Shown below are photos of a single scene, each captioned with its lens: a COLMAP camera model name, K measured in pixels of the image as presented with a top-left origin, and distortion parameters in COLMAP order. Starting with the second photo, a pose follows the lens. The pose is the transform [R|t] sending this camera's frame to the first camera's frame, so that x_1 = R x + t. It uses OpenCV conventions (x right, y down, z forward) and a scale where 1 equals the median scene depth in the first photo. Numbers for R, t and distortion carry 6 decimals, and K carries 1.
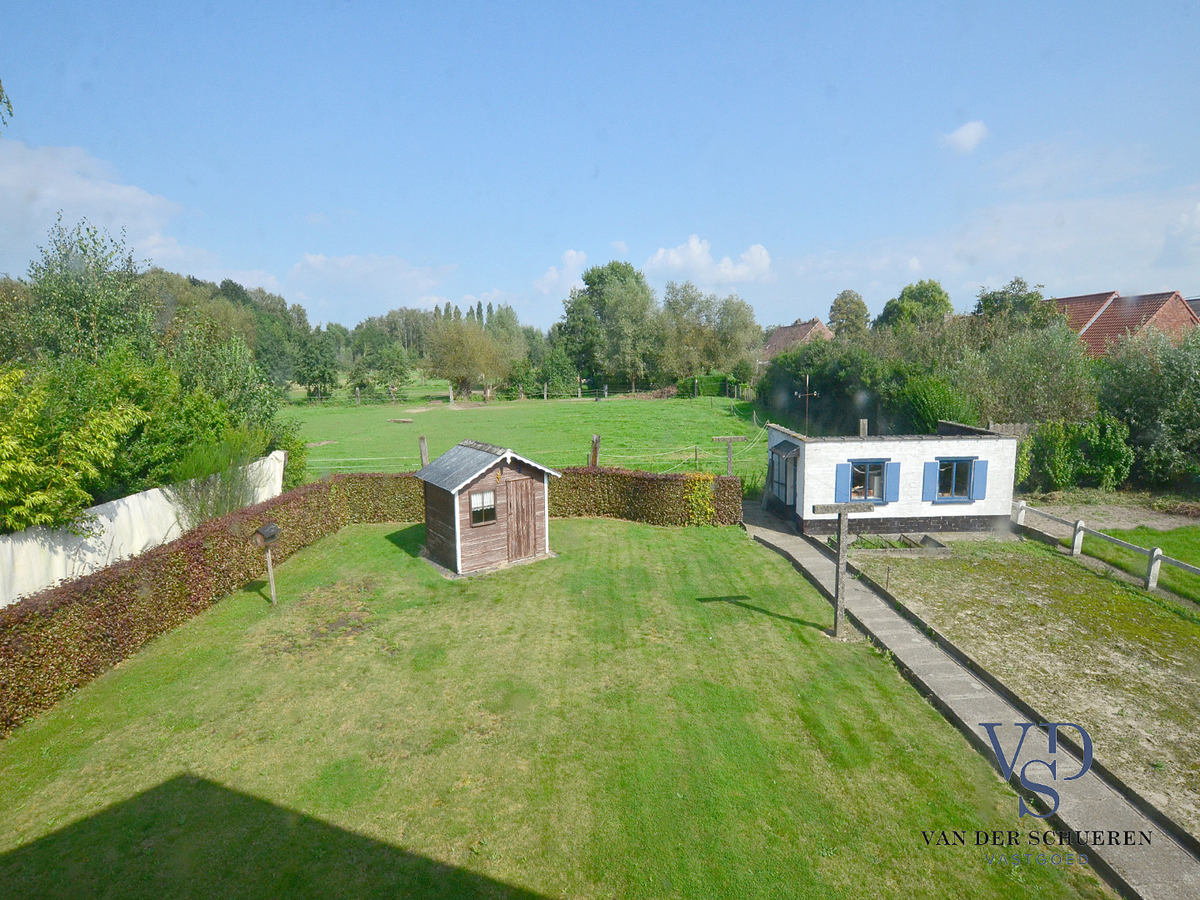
lens RADIAL K [[618.0, 0, 637.5], [0, 618.0, 459.3], [0, 0, 1]] dist [-0.026926, 0.004277]
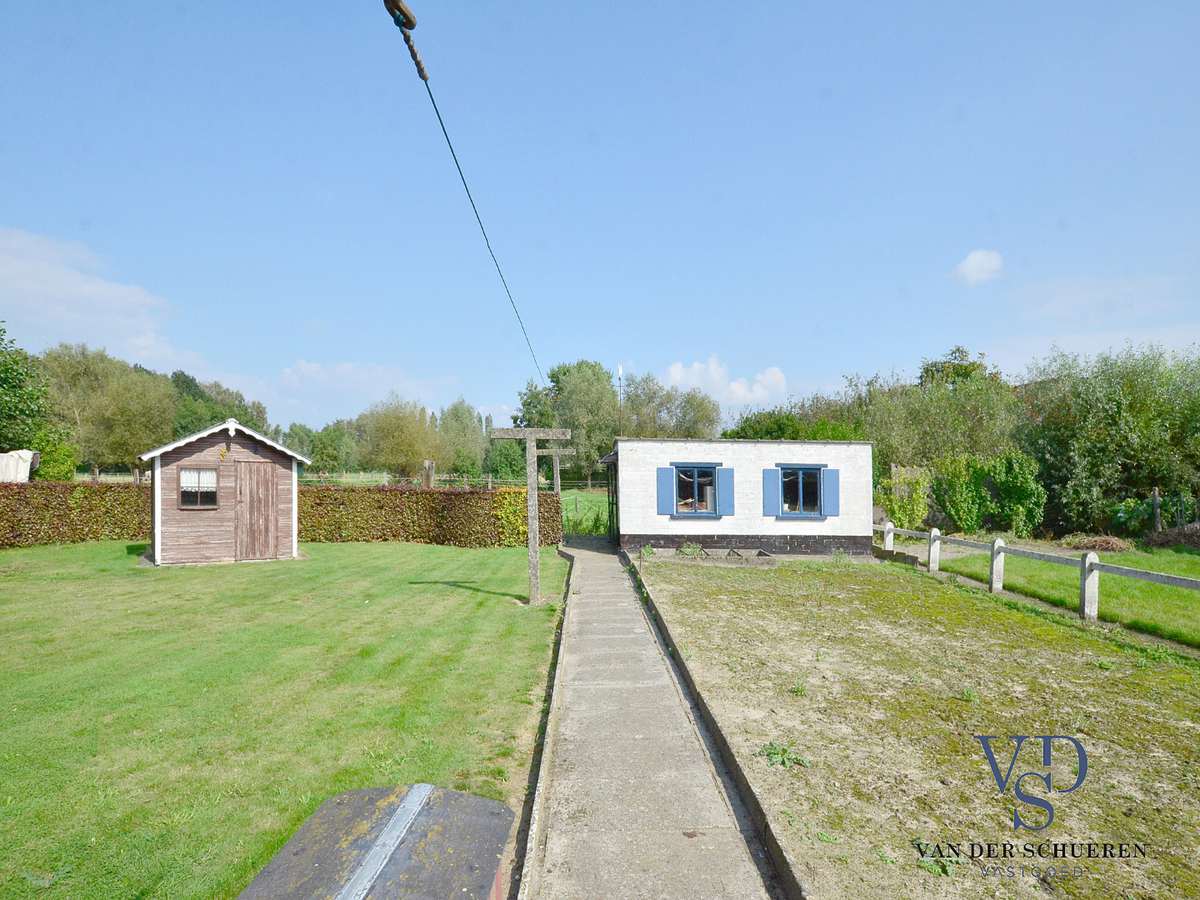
lens RADIAL K [[653.1, 0, 635.1], [0, 653.1, 492.9], [0, 0, 1]] dist [-0.016593, -0.002182]
pose [[0.999853, 0.016831, 0.003401, 0.257670], [-0.016197, 0.990192, -0.138772, 0.149767], [-0.005703, 0.138697, 0.990318, 0.095757]]
